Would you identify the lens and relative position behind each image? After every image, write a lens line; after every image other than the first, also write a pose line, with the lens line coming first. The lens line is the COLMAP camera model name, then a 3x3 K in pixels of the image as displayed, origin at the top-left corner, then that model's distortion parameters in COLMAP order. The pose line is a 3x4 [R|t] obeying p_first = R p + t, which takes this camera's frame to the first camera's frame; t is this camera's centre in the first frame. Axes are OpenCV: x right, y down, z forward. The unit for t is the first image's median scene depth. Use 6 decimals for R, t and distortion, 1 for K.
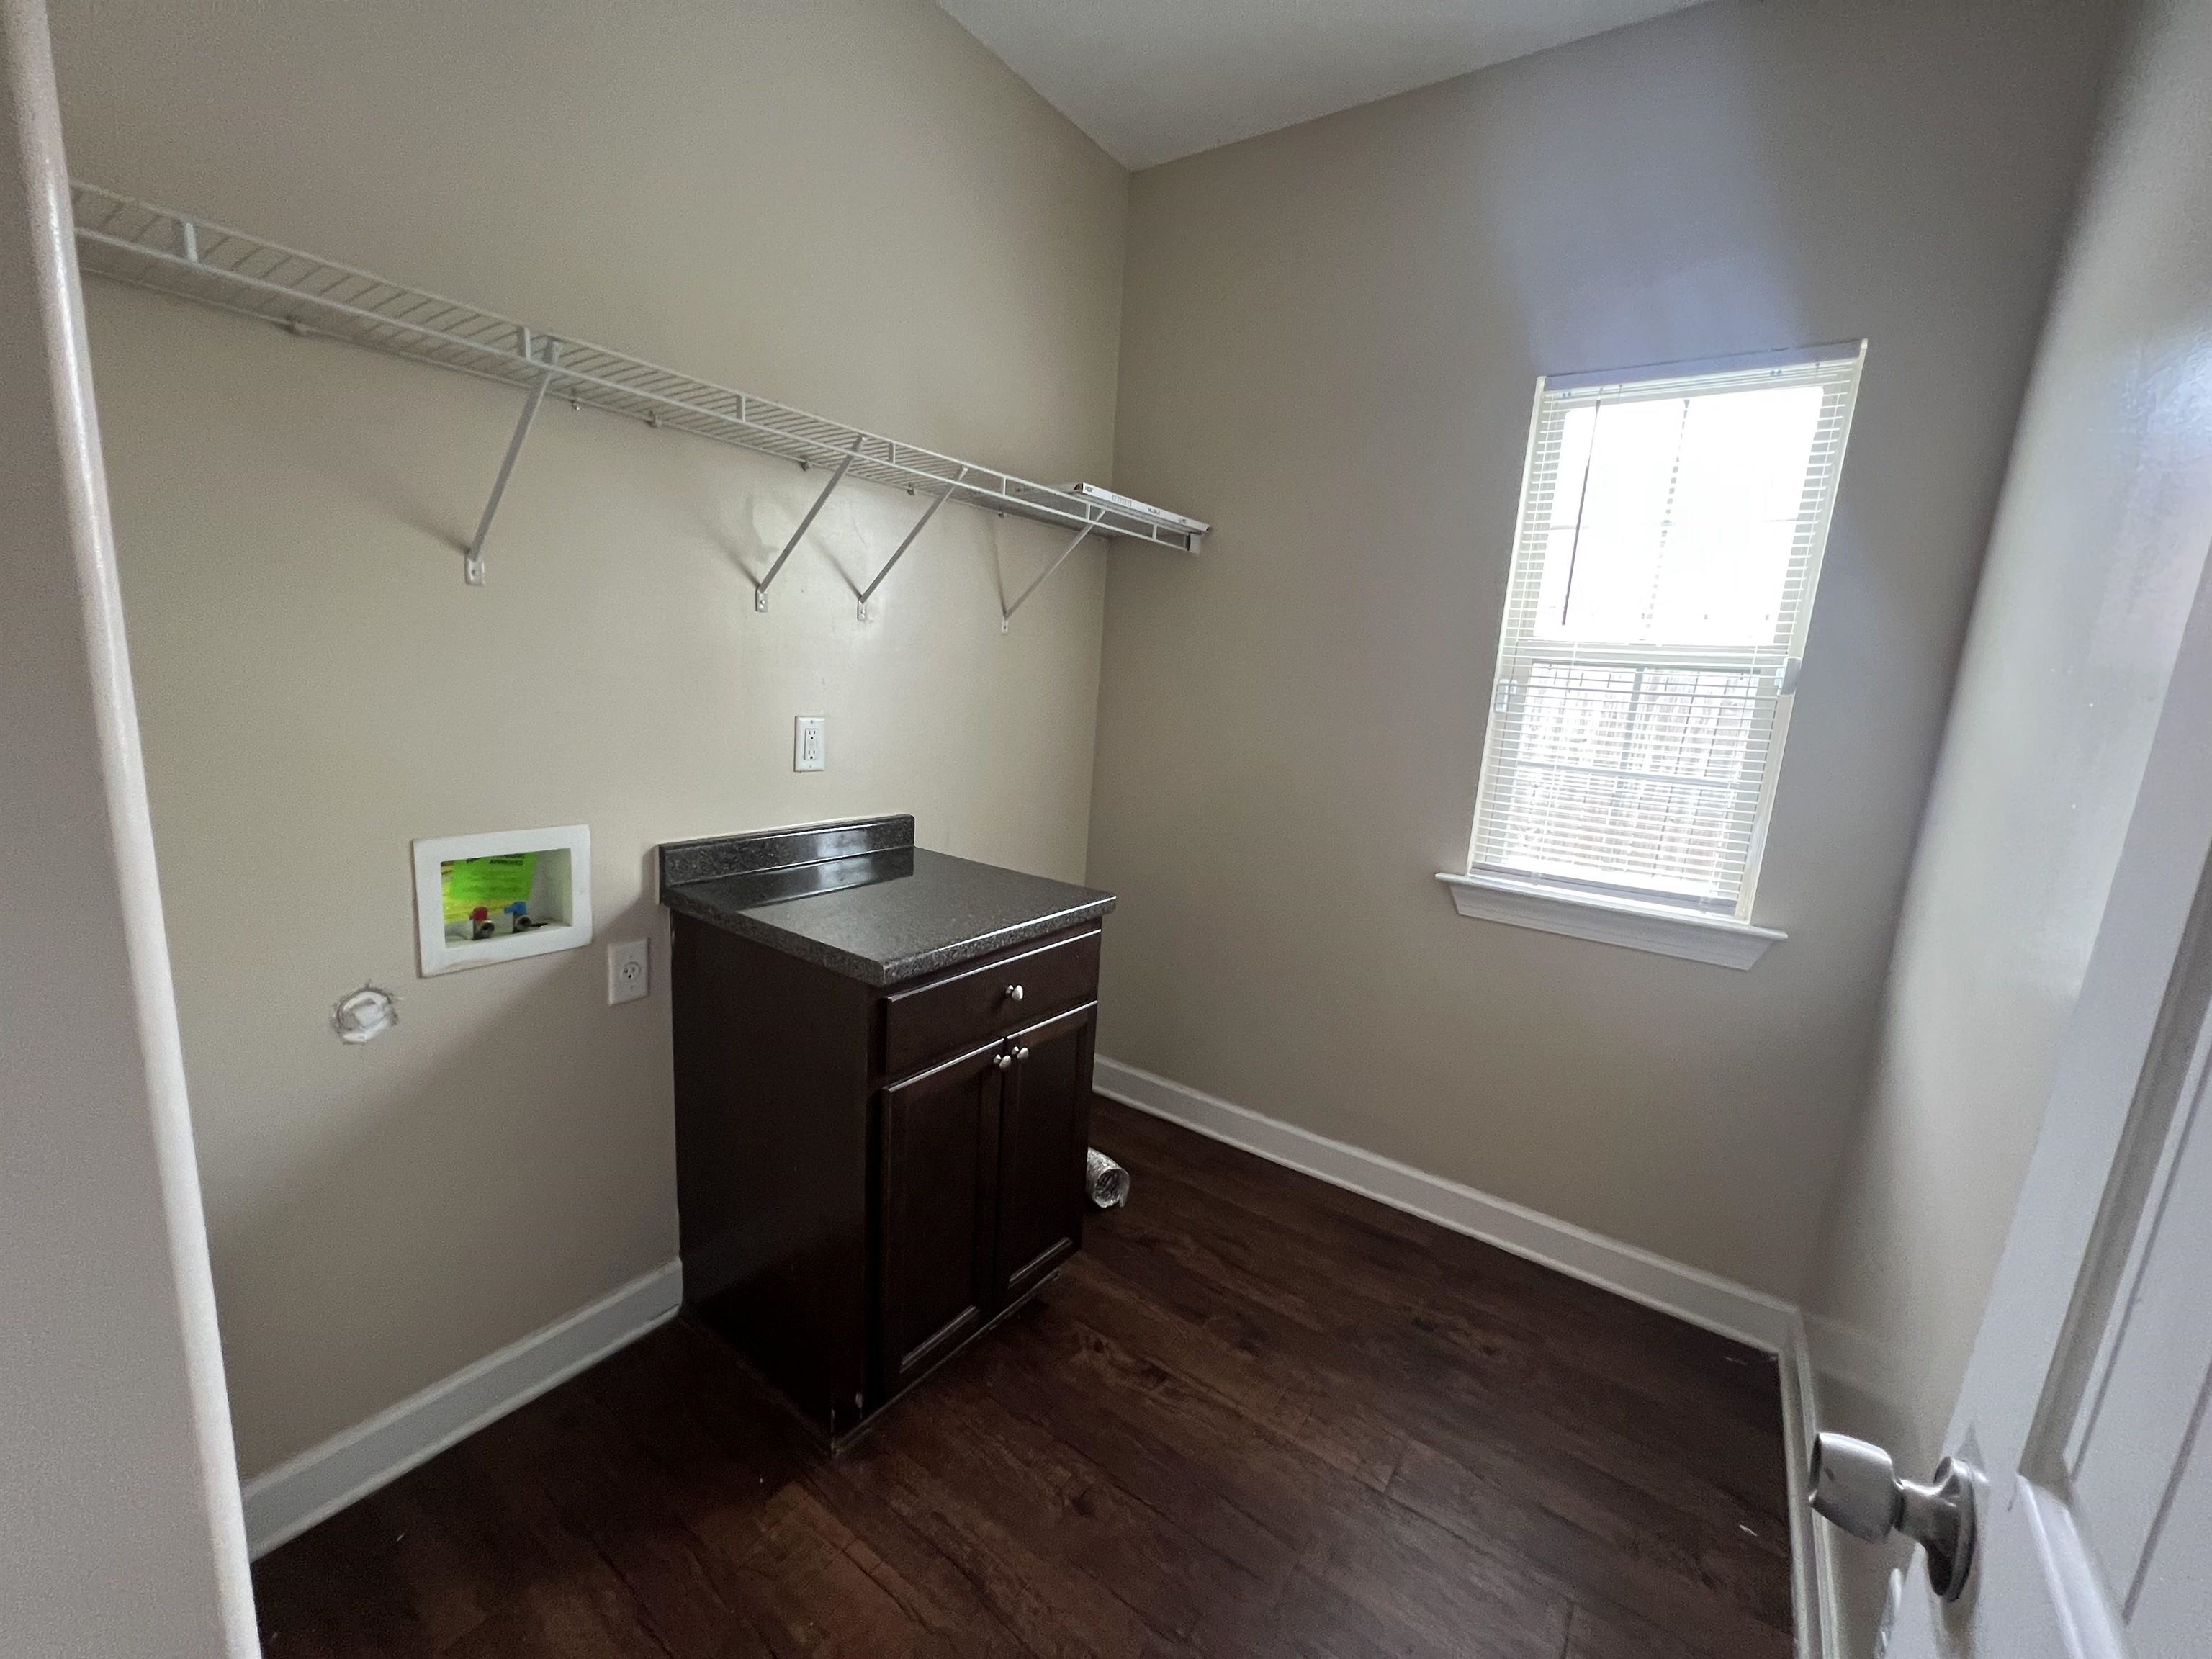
lens RADIAL K [[889.3, 0, 1110.4], [0, 889.3, 834.3], [0, 0, 1]] dist [-0.003234, 0.000235]
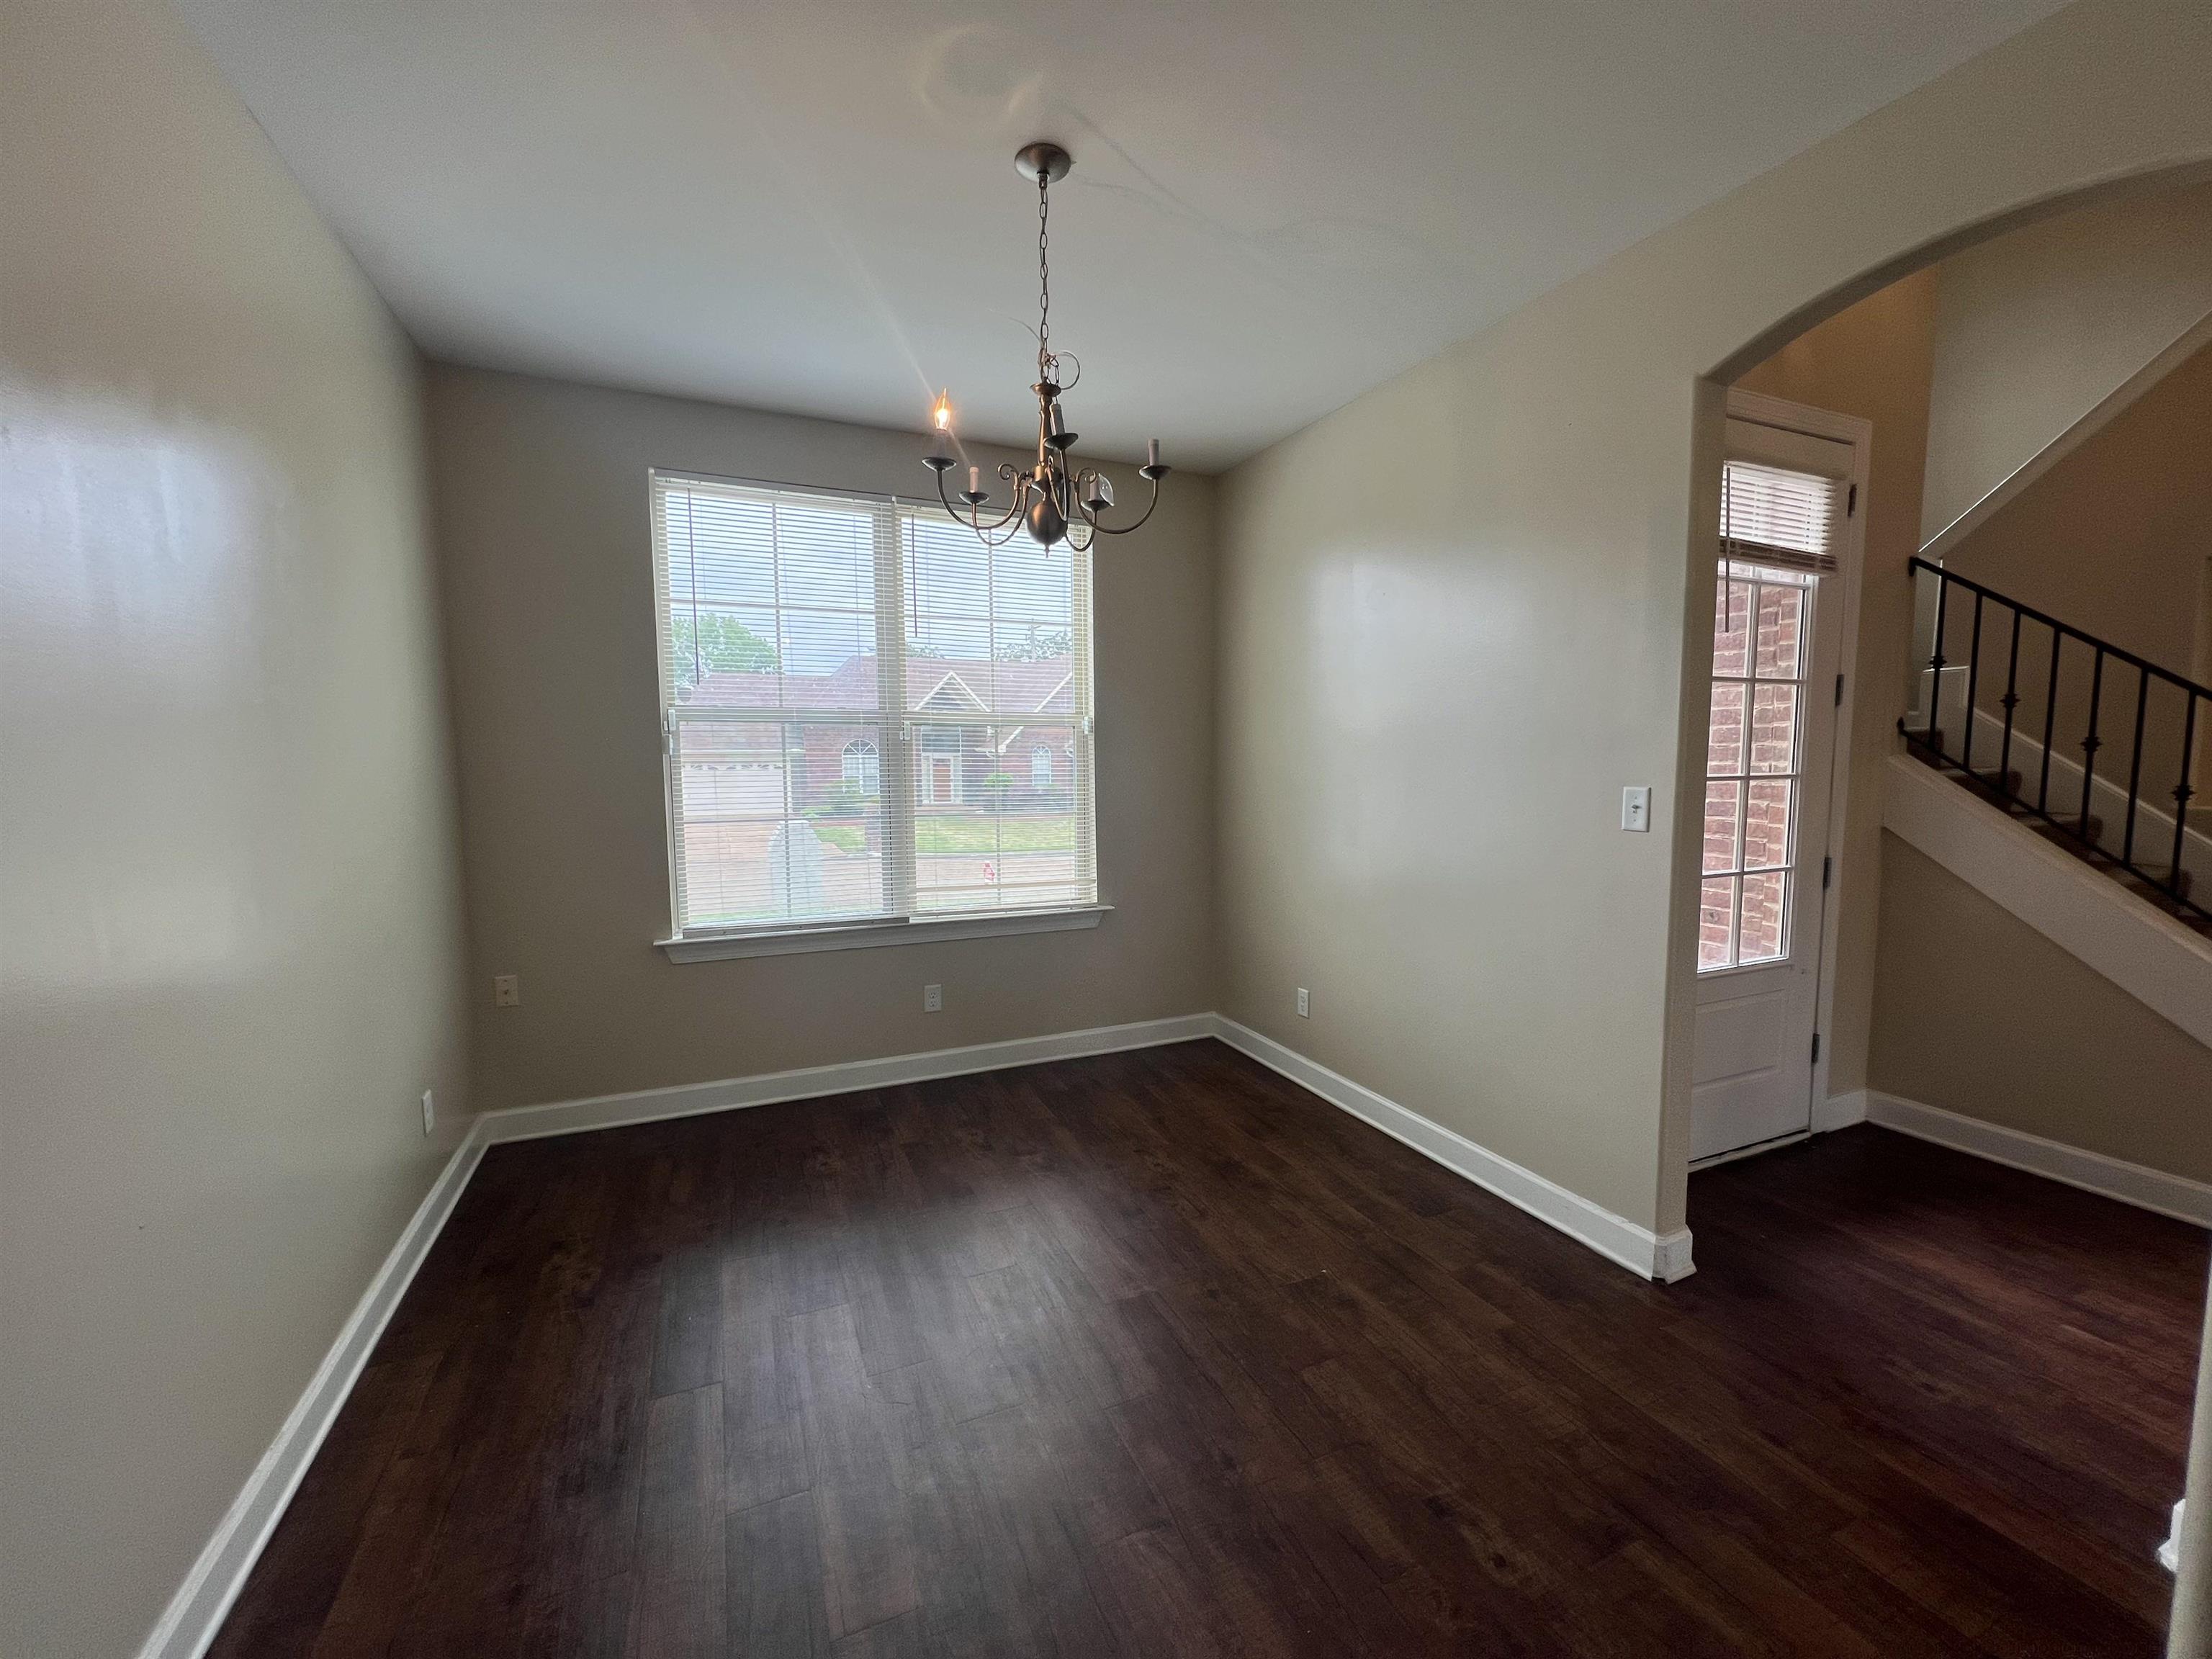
lens RADIAL K [[889.3, 0, 1110.8], [0, 889.3, 837.4], [0, 0, 1]] dist [-0.003234, 0.000235]
pose [[-0.845601, -0.113872, 0.521529, -0.064164], [0.044695, 0.958450, 0.281738, -0.332025], [-0.531942, 0.261548, -0.805376, 1.776047]]
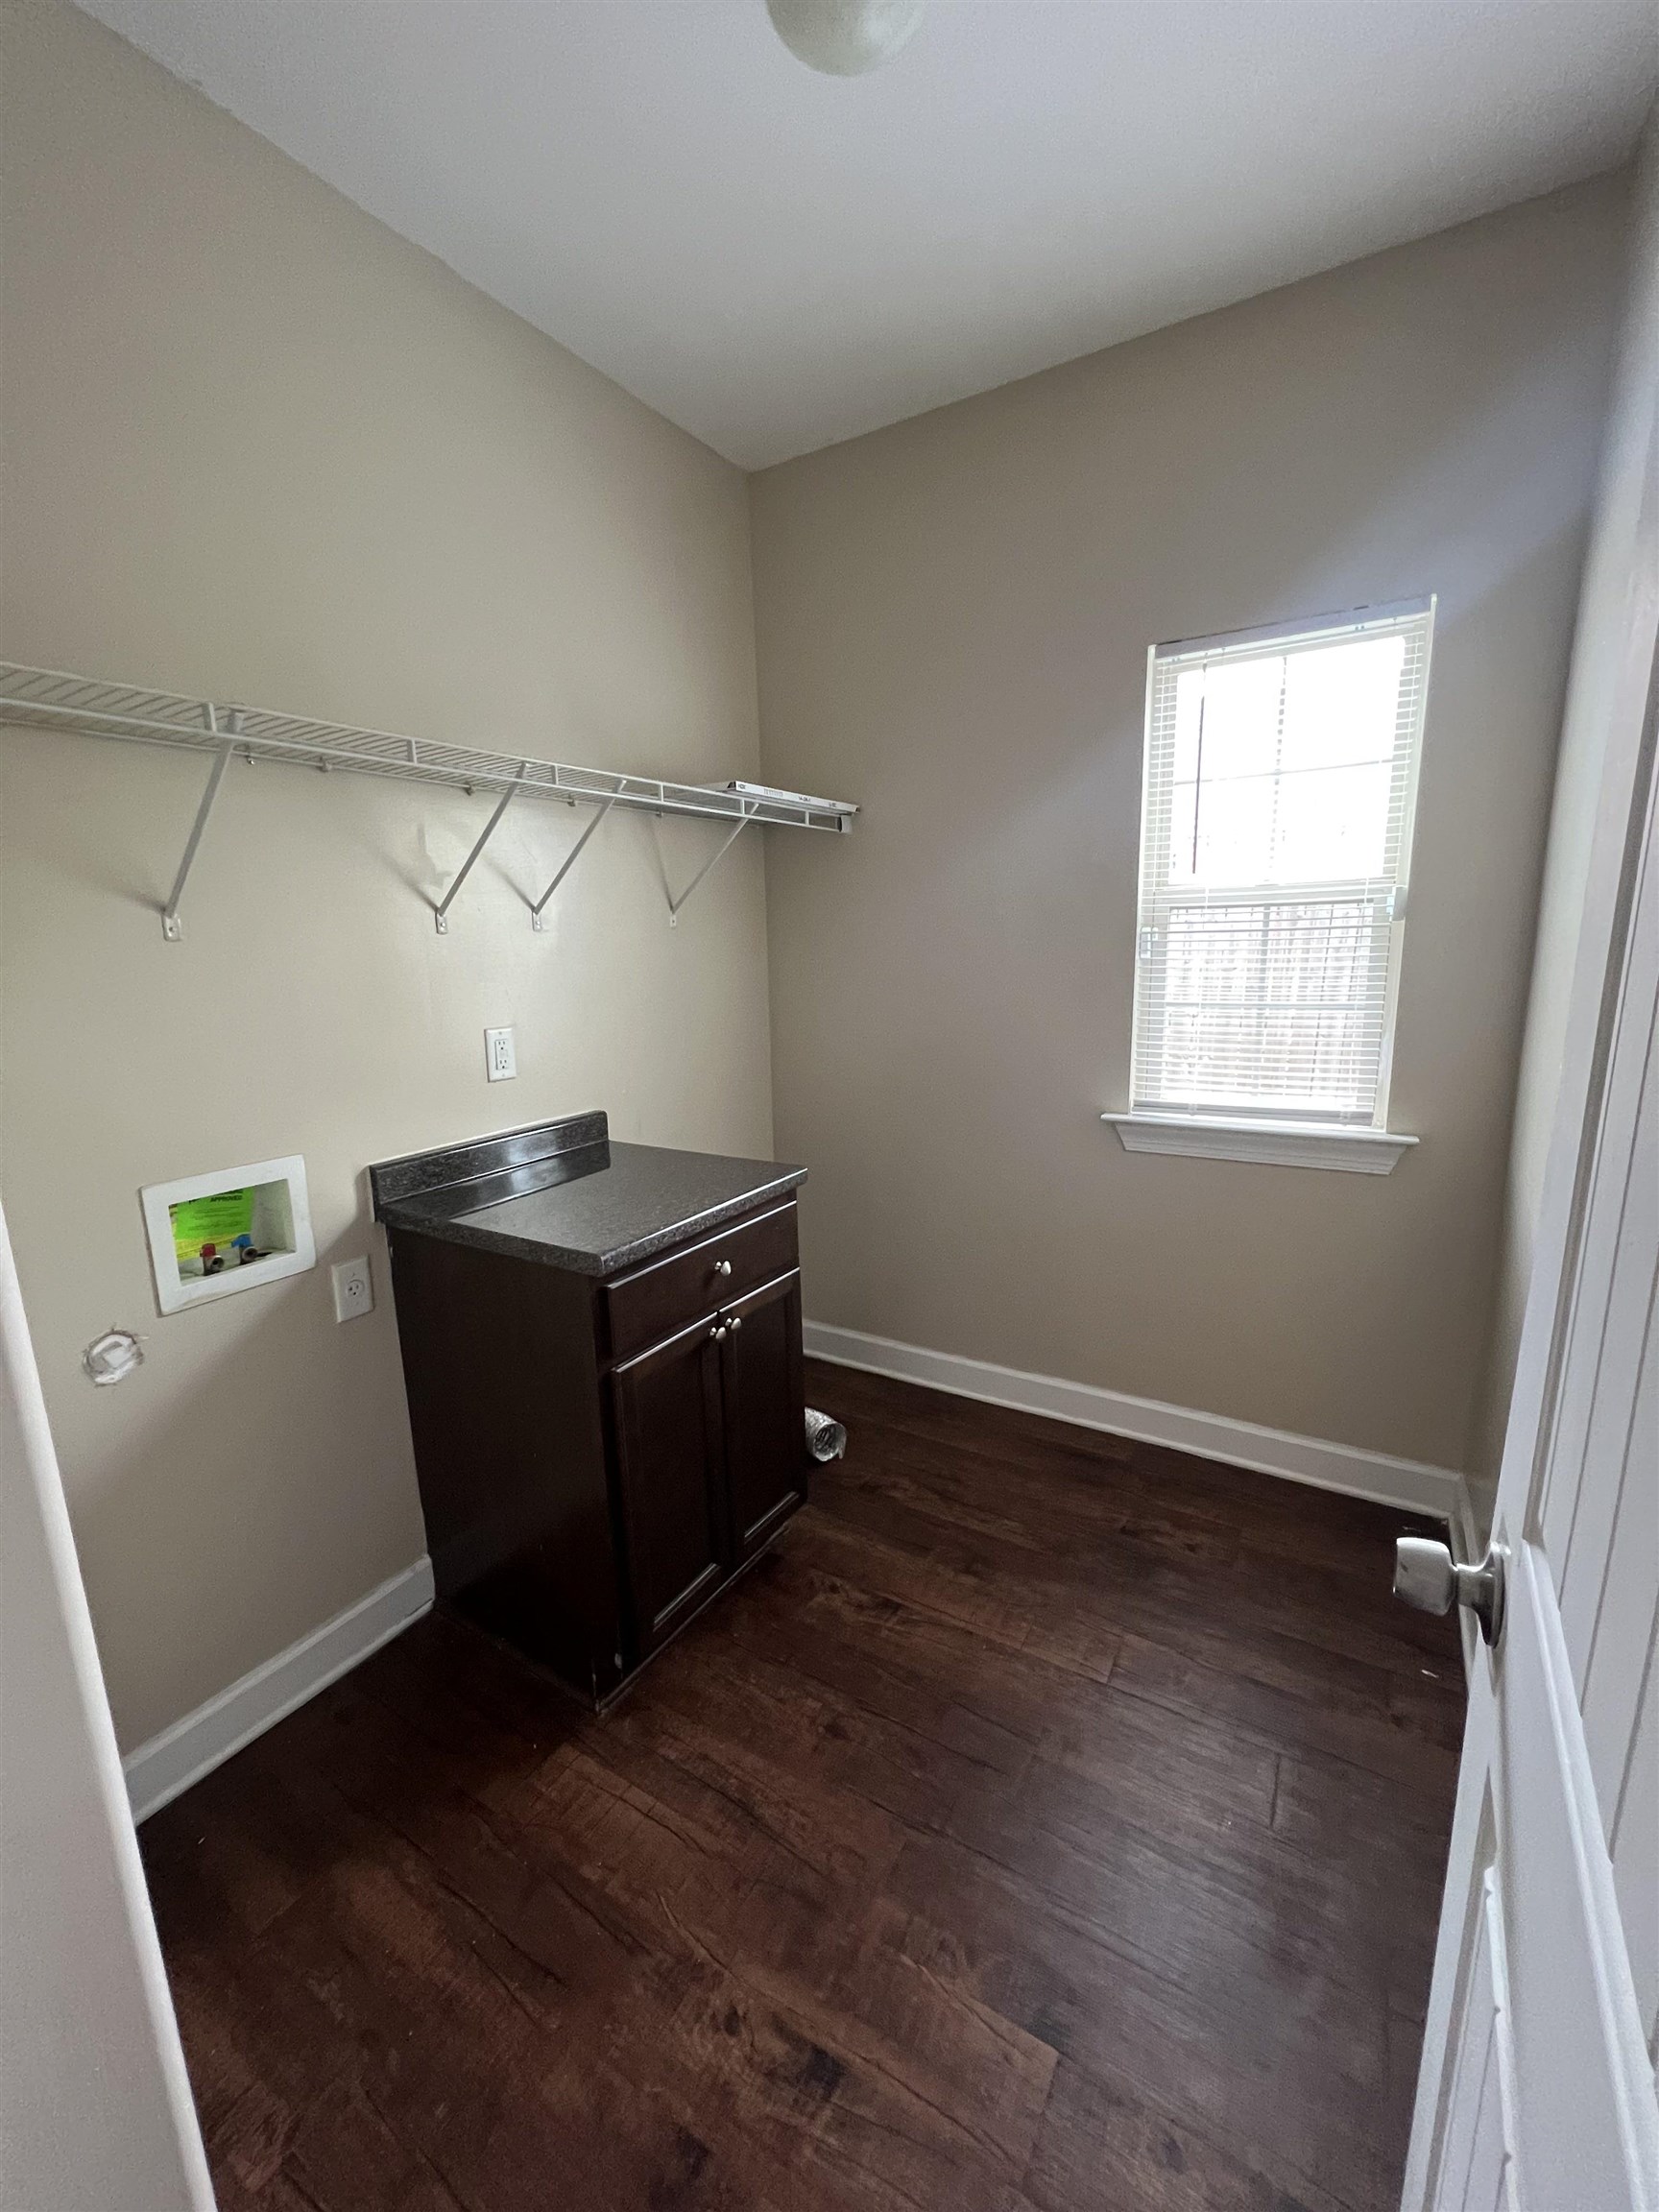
lens RADIAL K [[889.3, 0, 827.0], [0, 889.3, 1111.3], [0, 0, 1]] dist [-0.003234, 0.000235]
pose [[0.993795, -0.102723, 0.042664, -0.008592], [0.102138, 0.994647, 0.015672, -0.012655], [-0.044045, -0.011217, 0.998967, -0.065166]]
